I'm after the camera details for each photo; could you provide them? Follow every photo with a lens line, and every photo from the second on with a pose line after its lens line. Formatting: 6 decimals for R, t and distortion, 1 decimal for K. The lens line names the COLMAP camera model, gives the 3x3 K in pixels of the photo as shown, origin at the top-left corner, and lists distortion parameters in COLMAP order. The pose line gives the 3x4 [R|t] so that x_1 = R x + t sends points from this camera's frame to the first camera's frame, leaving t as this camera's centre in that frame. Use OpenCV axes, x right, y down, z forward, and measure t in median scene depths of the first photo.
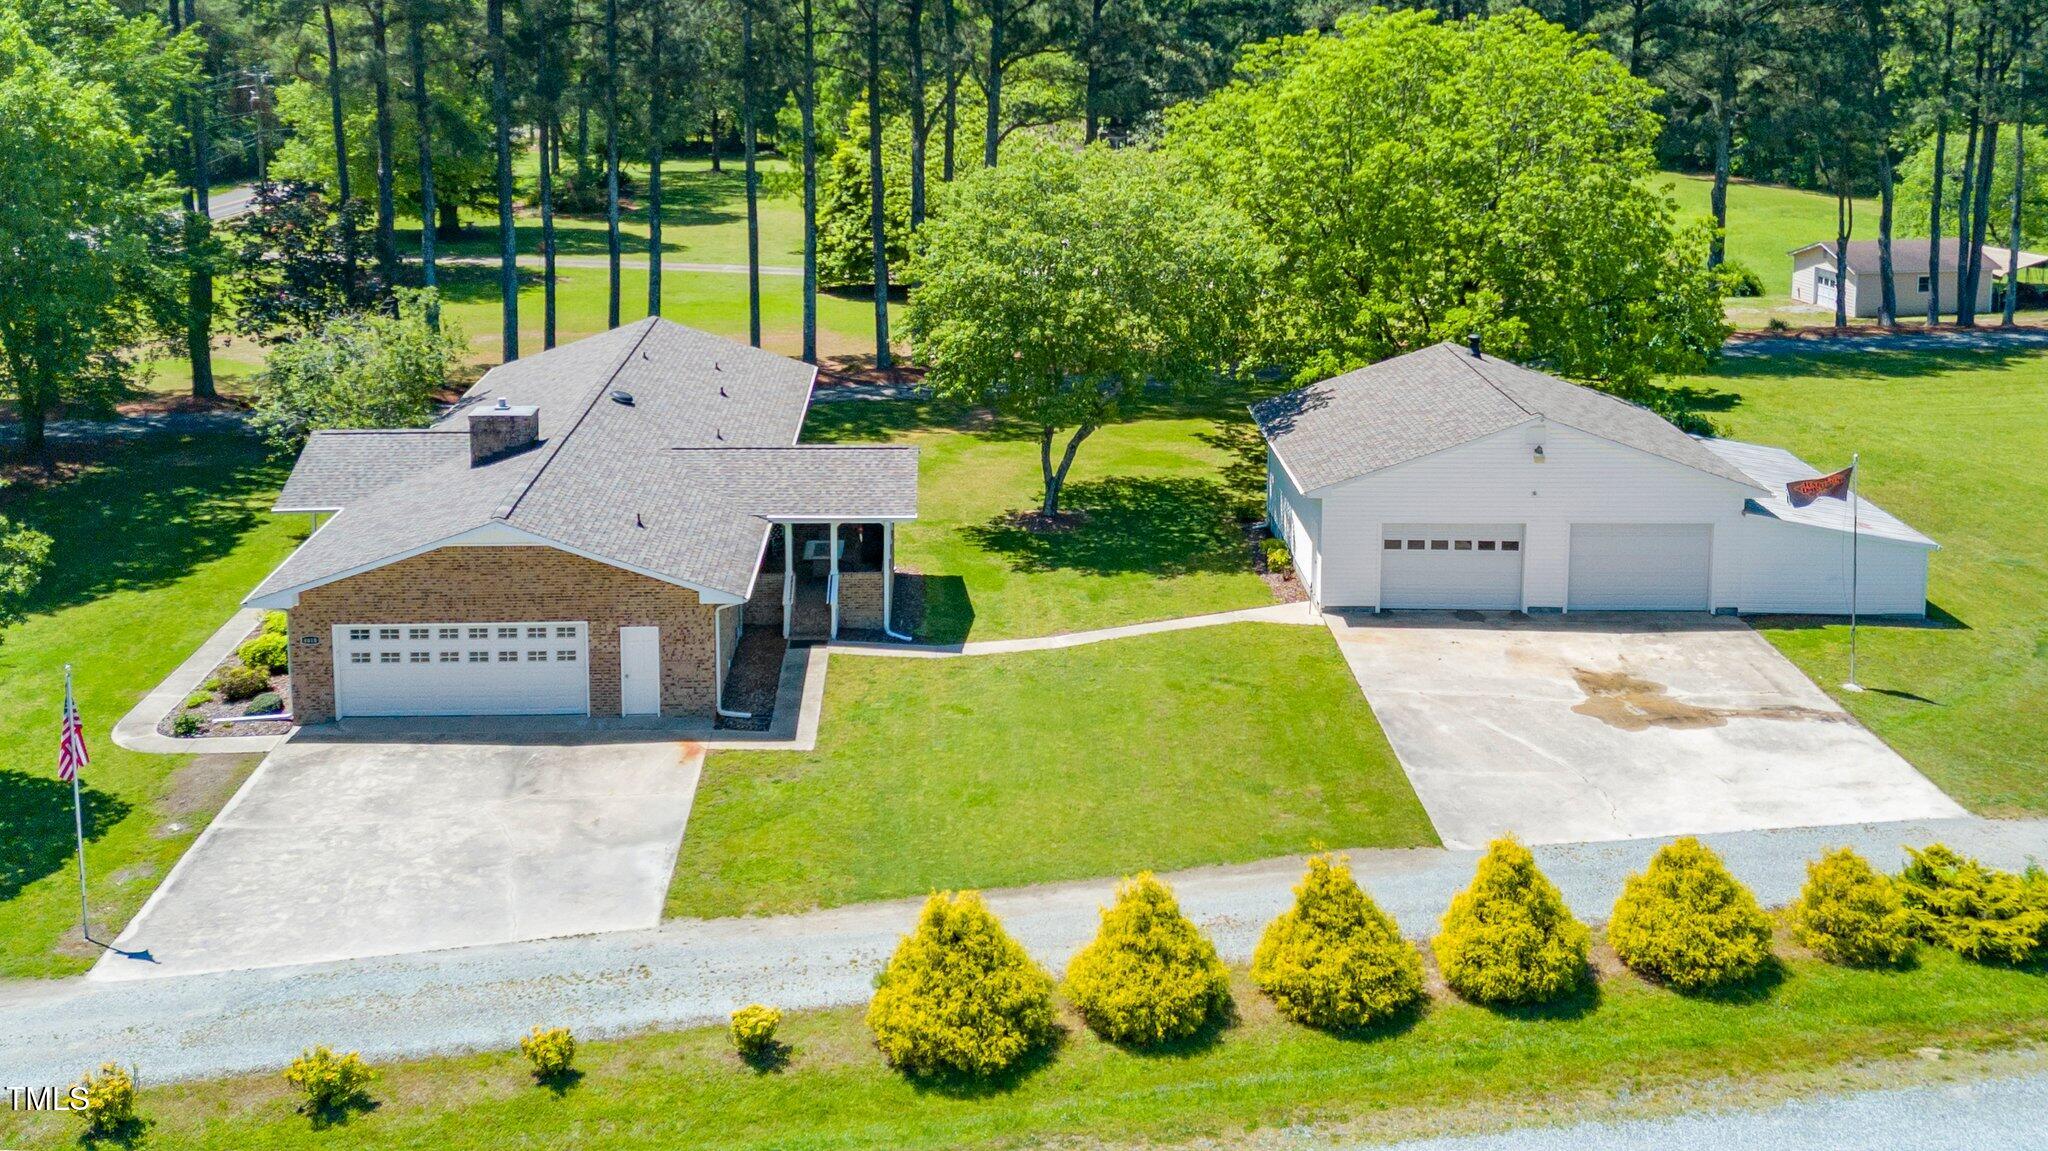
lens RADIAL K [[2508.5, 0, 1024.0], [0, 2508.5, 575.5], [0, 0, 1]] dist [0.264933, -1.291754]
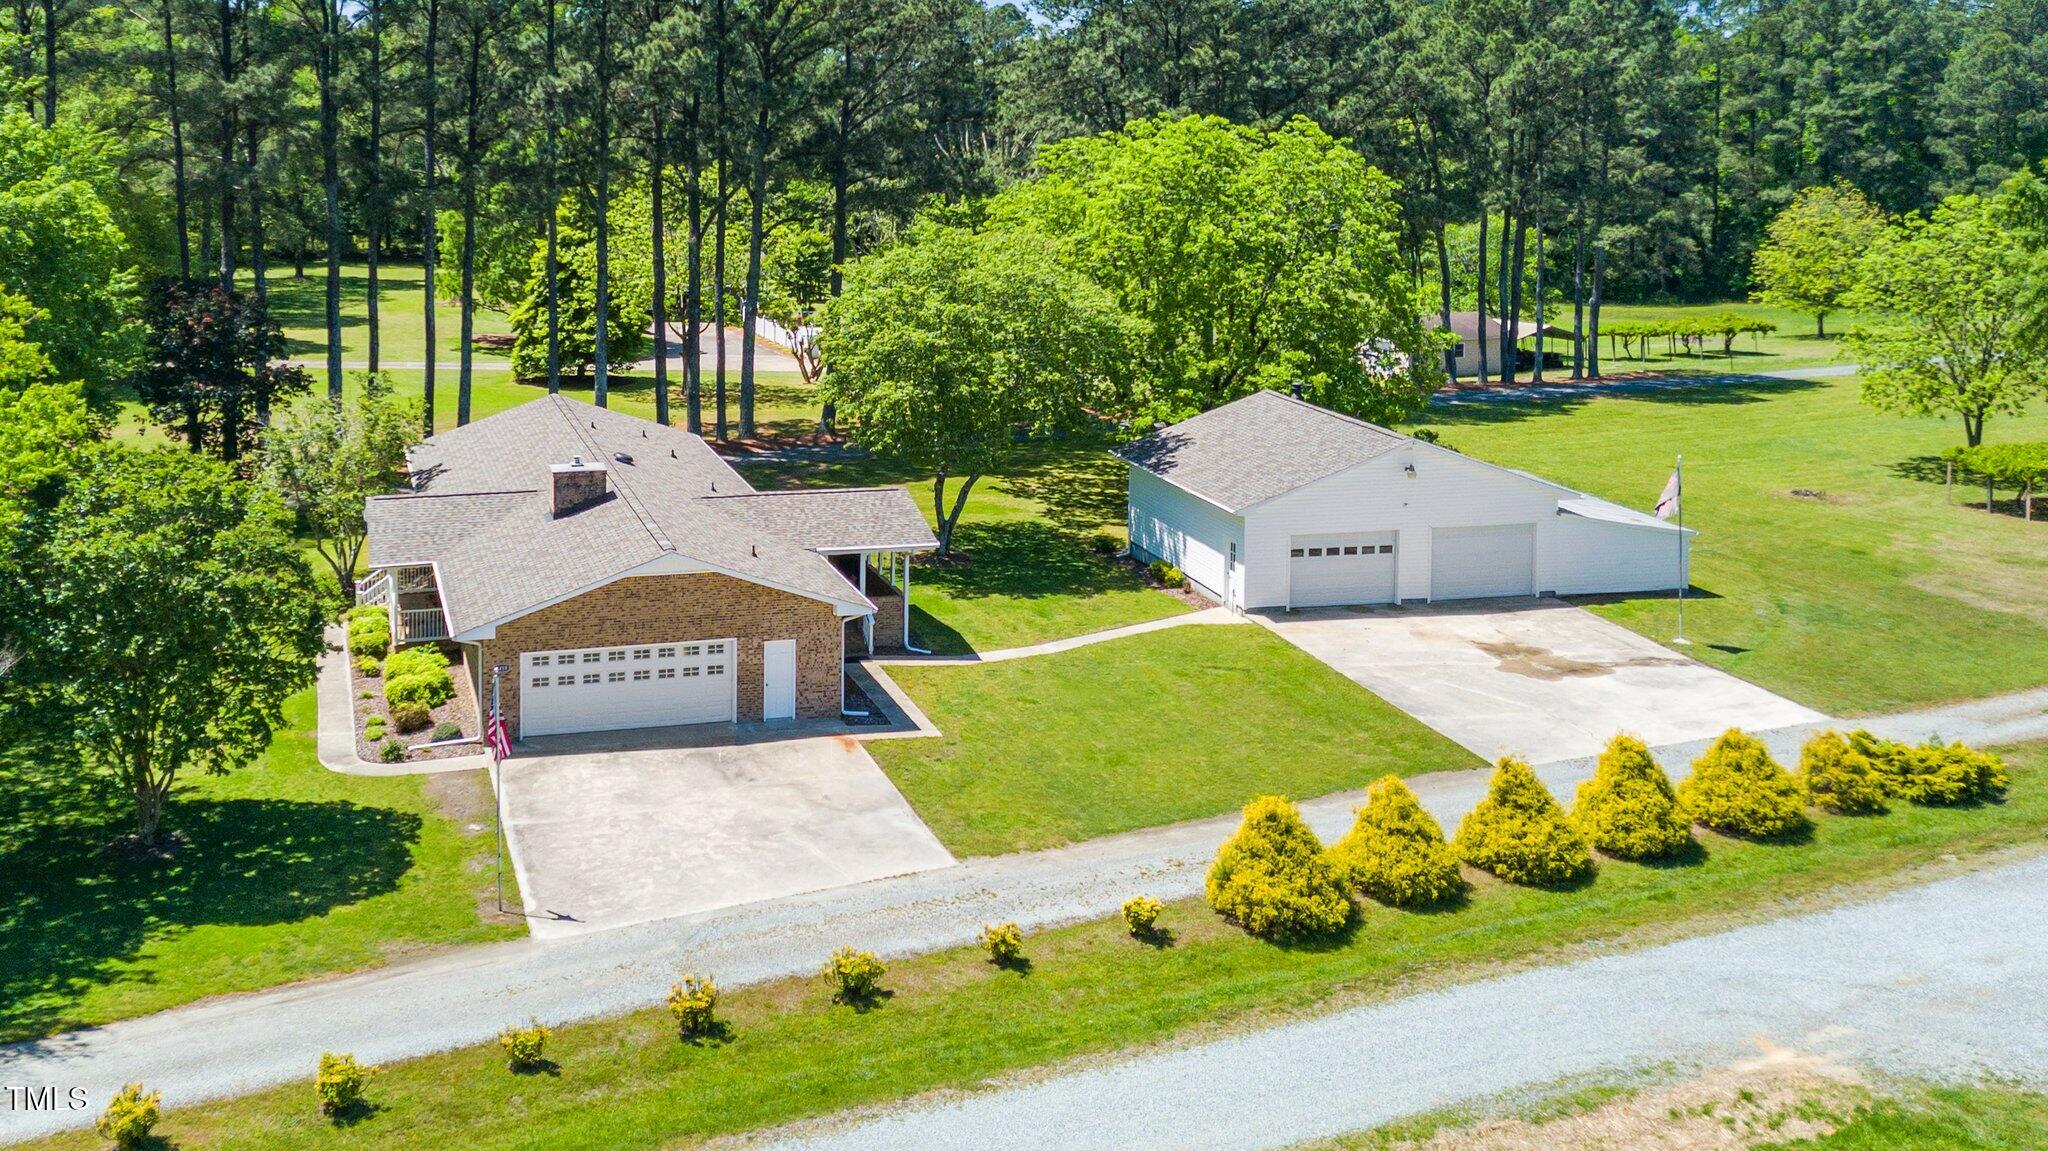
lens RADIAL K [[2508.5, 0, 1024.0], [0, 2508.5, 575.5], [0, 0, 1]] dist [0.264933, -1.291754]
pose [[0.961351, -0.051598, 0.270447, -0.371368], [0.063740, 0.997306, -0.036301, 0.041393], [-0.267845, 0.052136, 0.962050, -0.138804]]
